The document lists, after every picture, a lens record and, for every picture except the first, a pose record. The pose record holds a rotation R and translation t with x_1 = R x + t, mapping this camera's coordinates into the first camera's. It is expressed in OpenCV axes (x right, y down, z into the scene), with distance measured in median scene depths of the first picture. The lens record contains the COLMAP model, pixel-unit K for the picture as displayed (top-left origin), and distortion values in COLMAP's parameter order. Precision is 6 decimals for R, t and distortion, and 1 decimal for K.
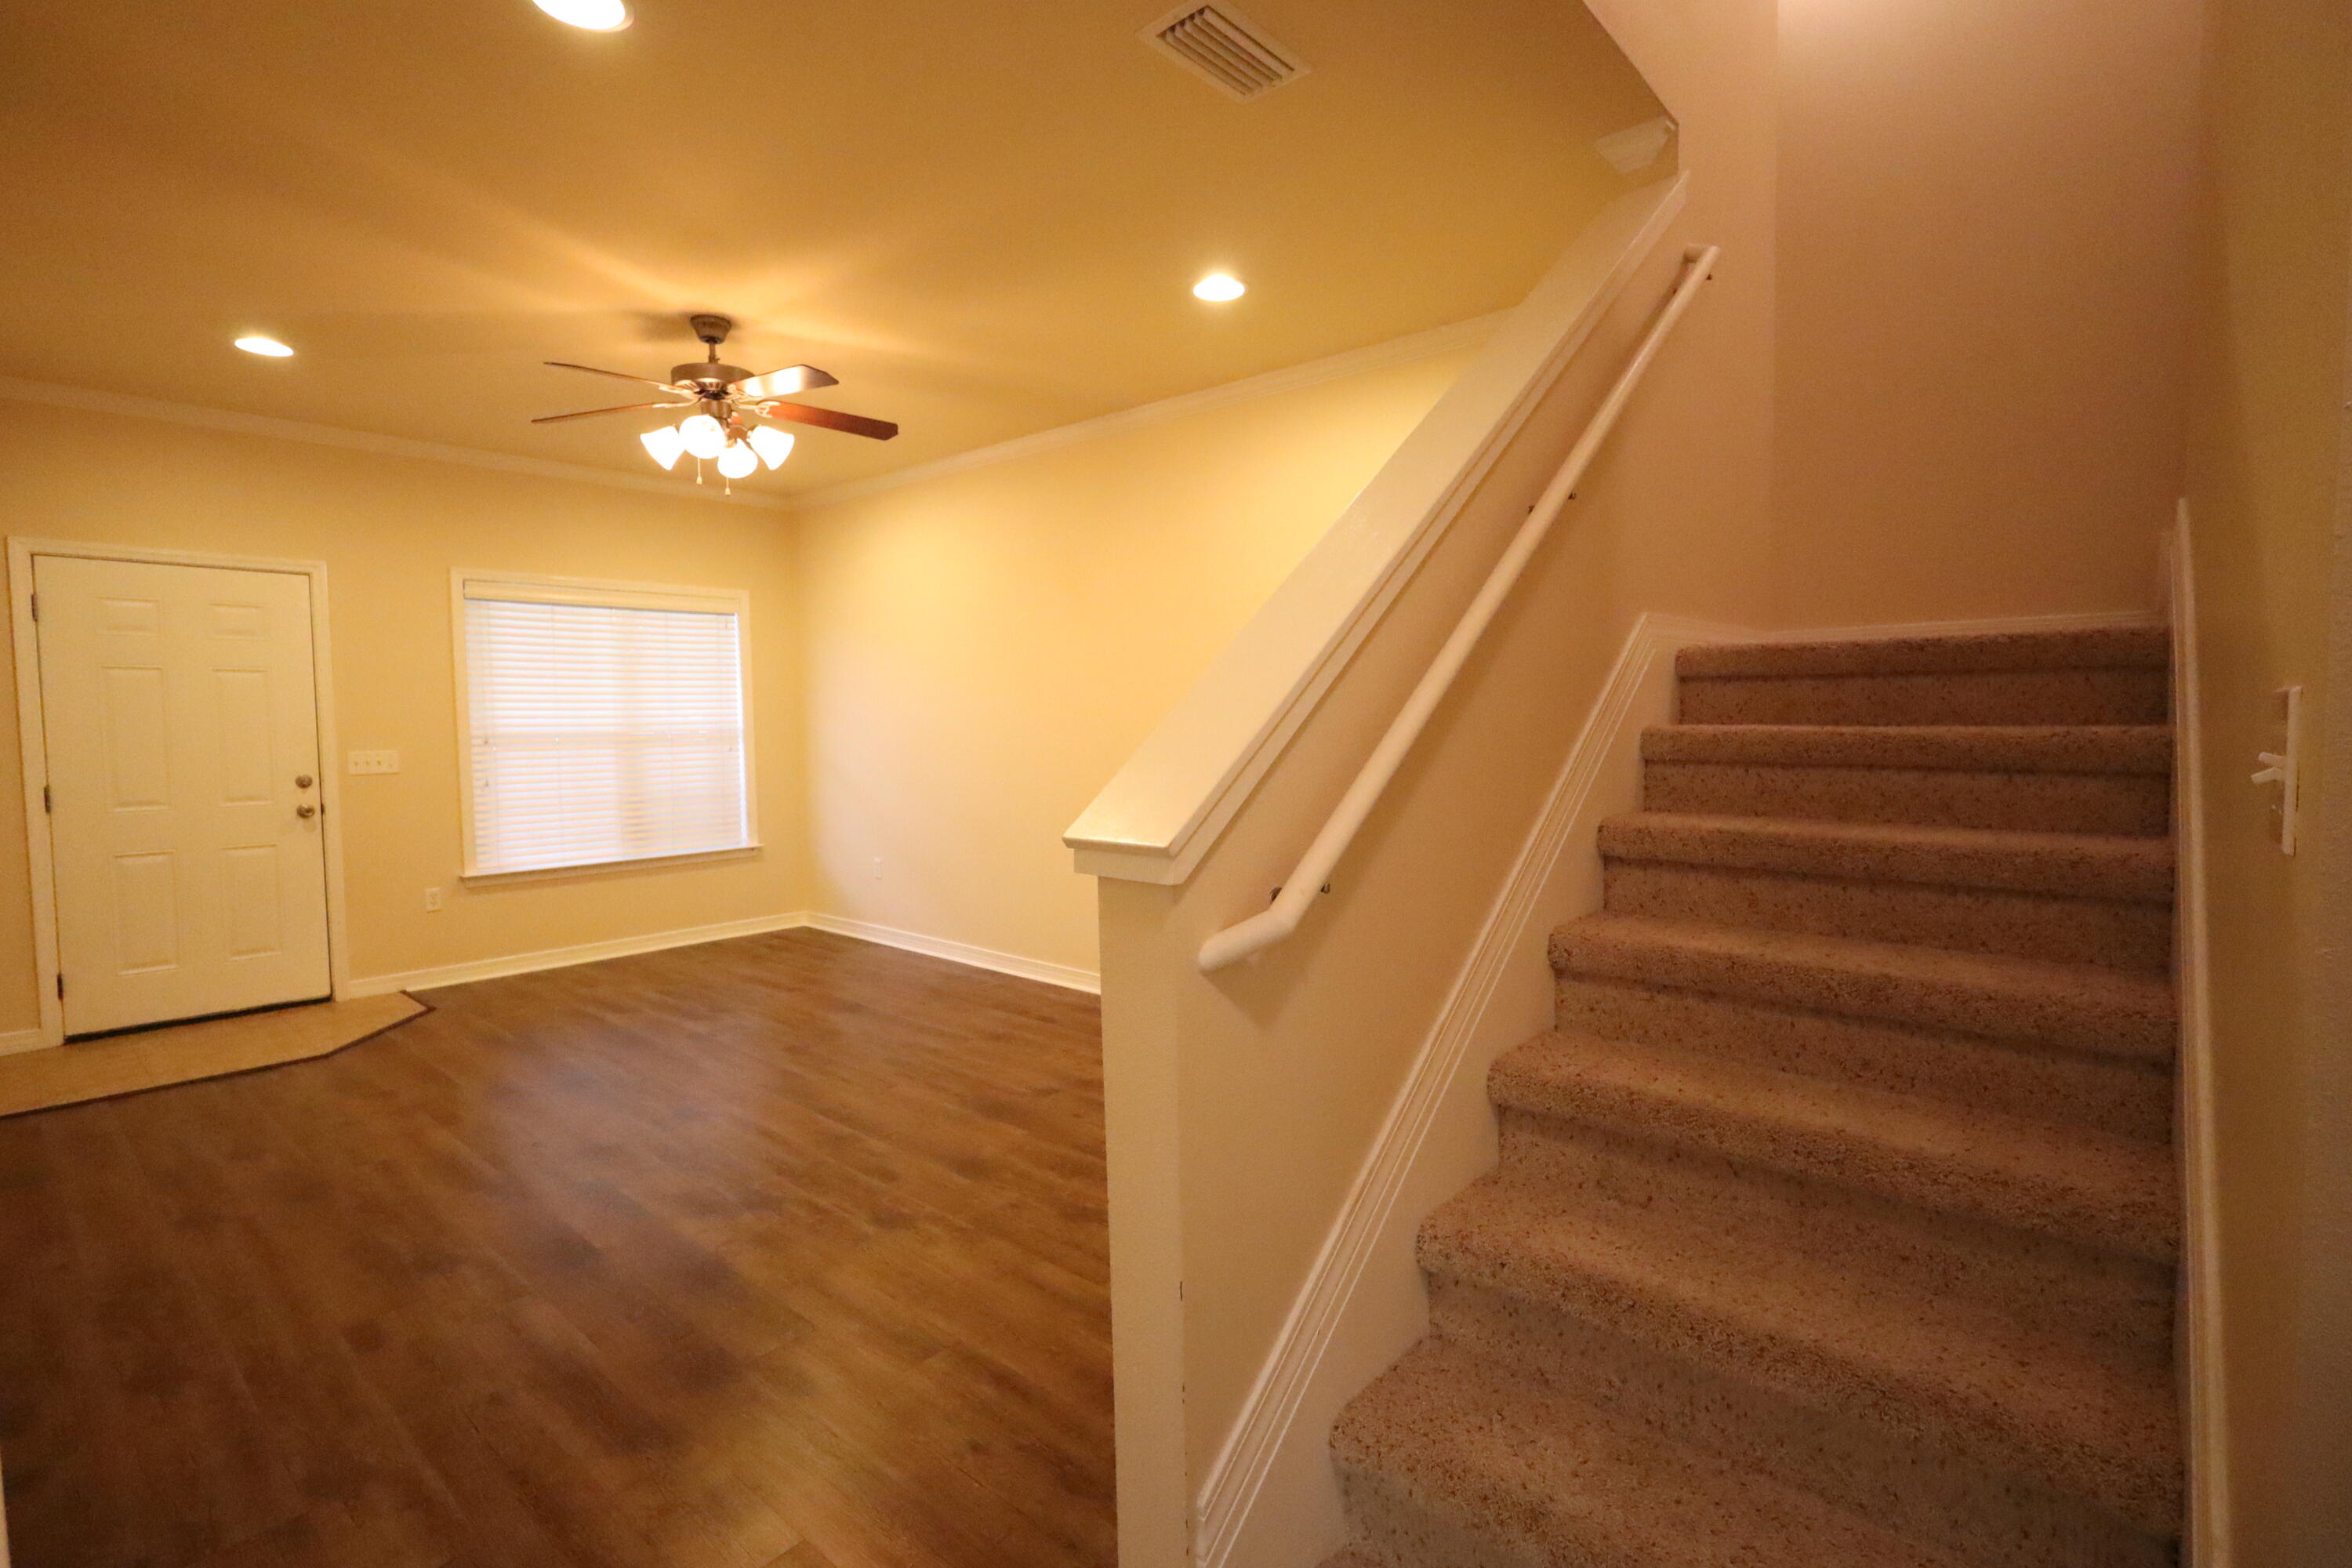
lens RADIAL K [[1085.8, 0, 1176.0], [0, 1085.8, 784.0], [0, 0, 1]] dist [-0.003949, -0.000195]
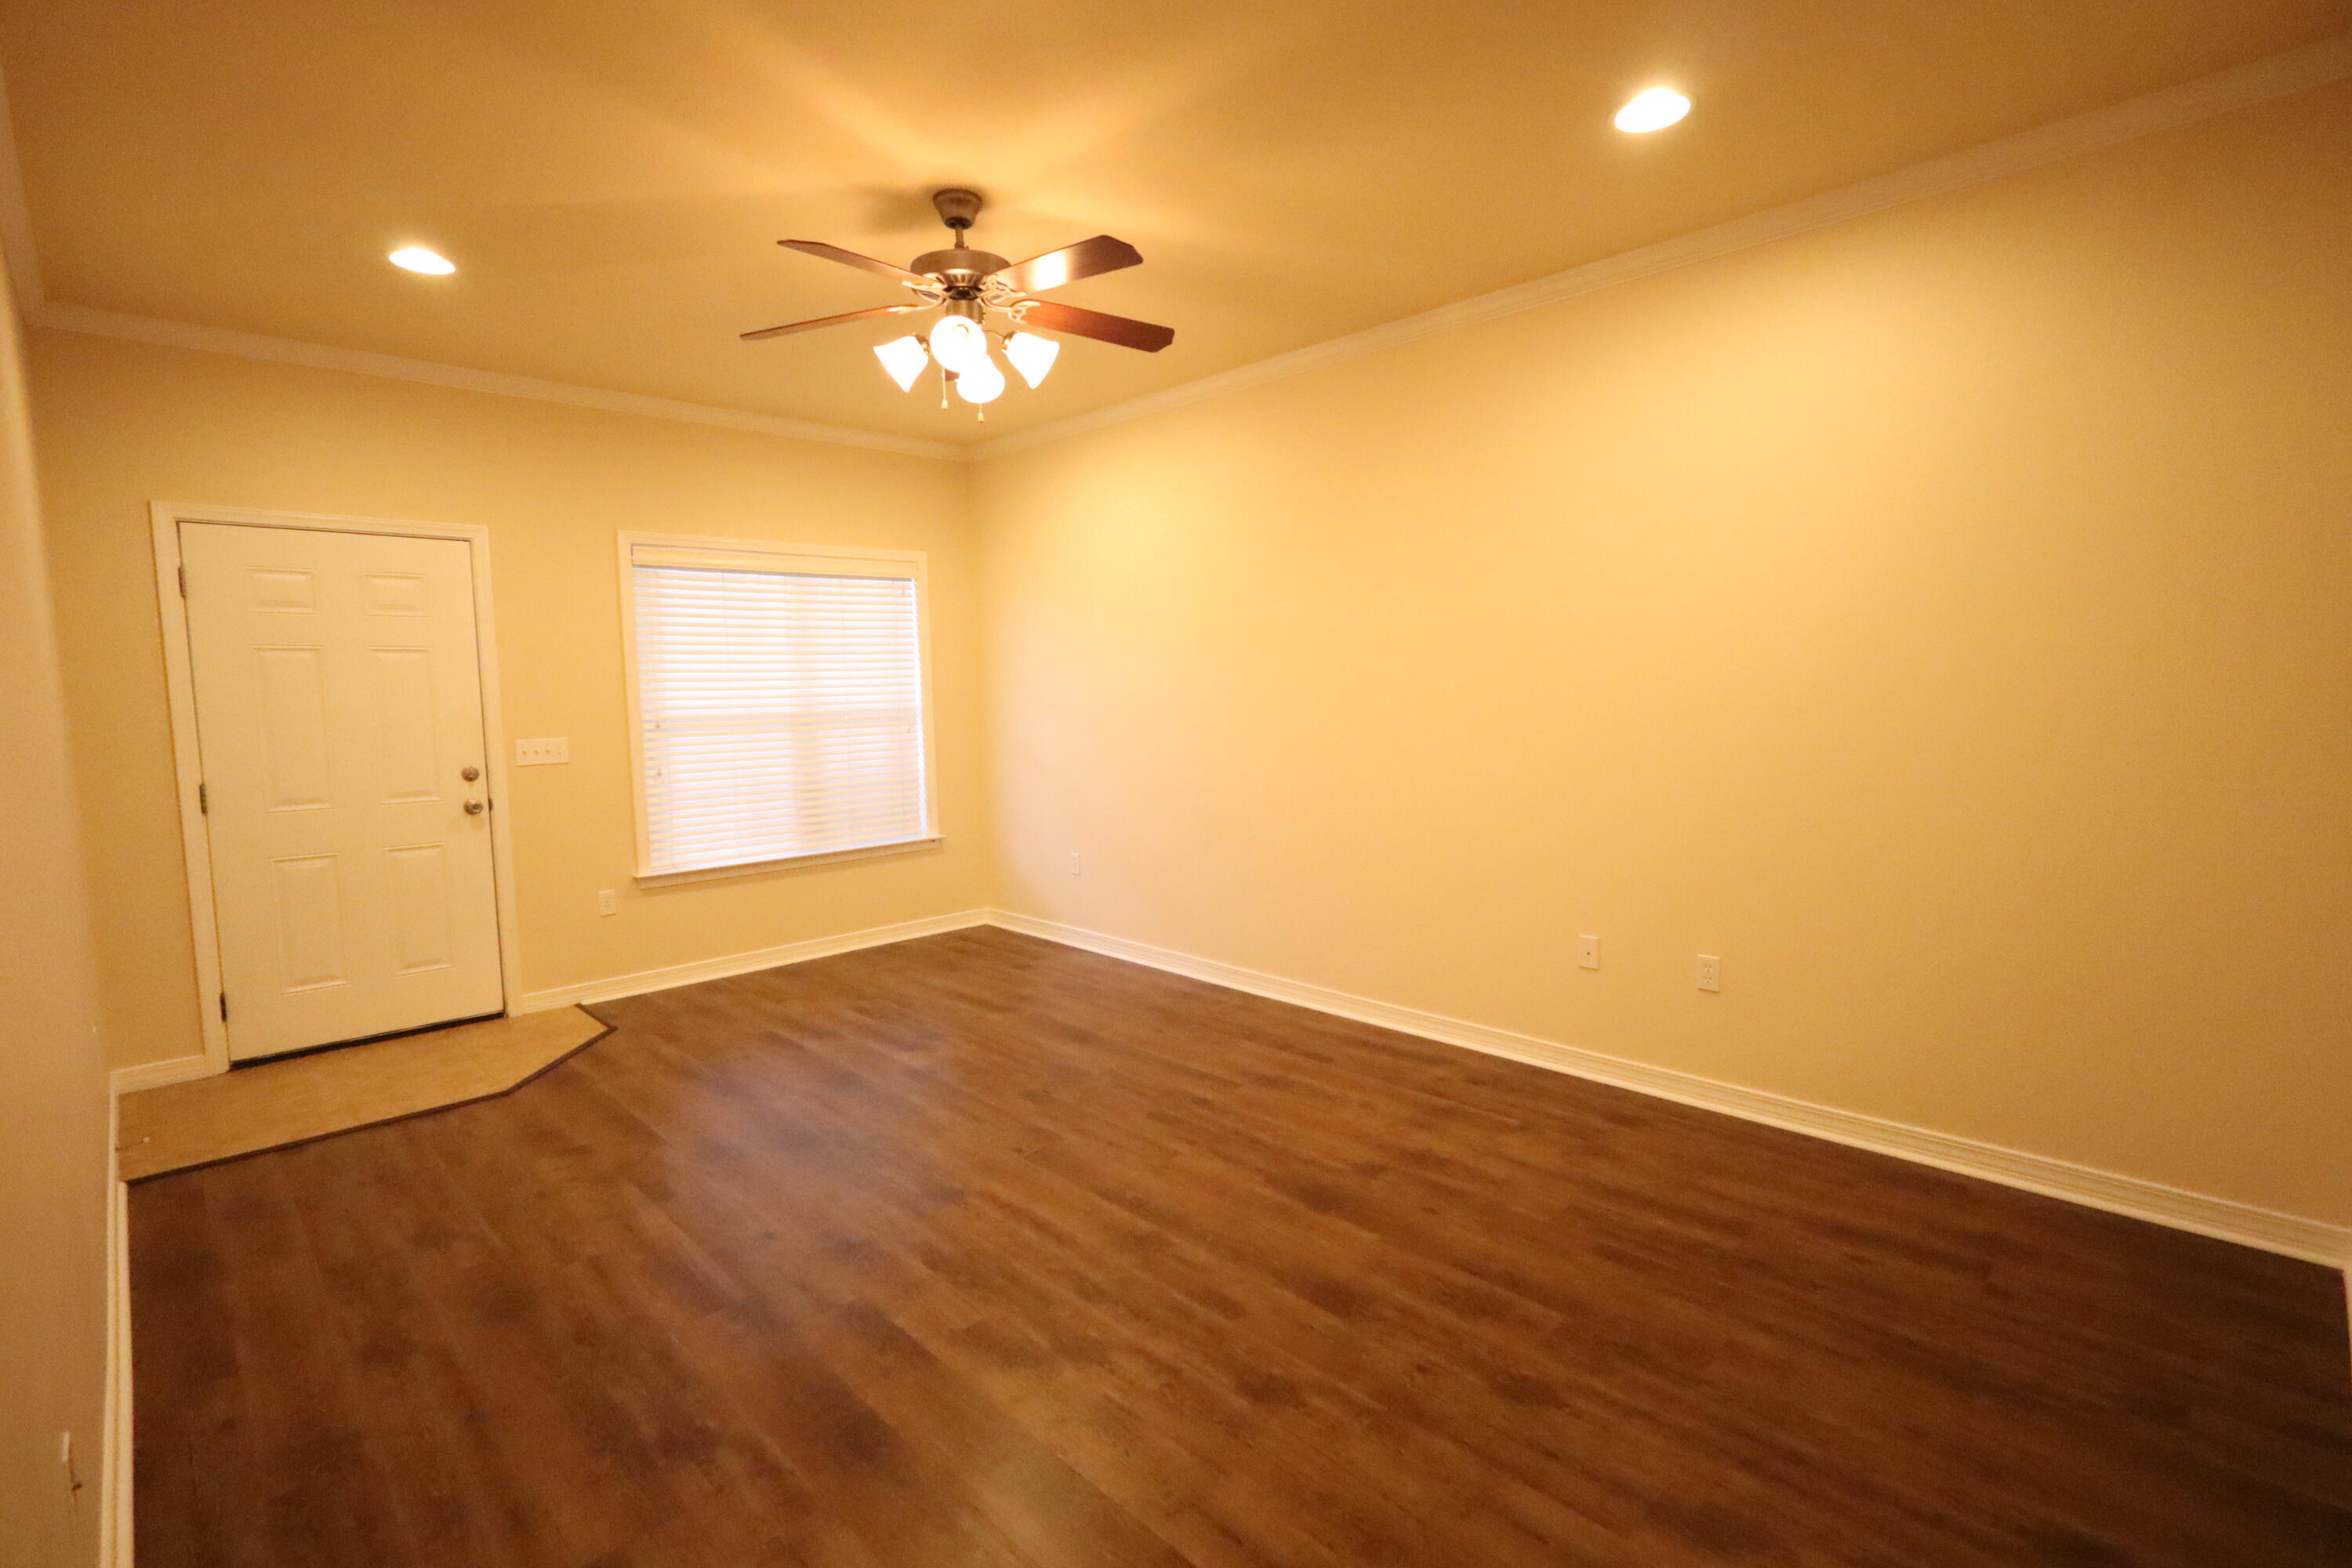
lens RADIAL K [[1074.0, 0, 1165.7], [0, 1074.0, 782.8], [0, 0, 1]] dist [0.001209, -0.004800]
pose [[0.996433, -0.002279, -0.084363, -0.174459], [0.004930, 0.999500, 0.031233, -0.021728], [0.084249, -0.031537, 0.995946, 0.182560]]
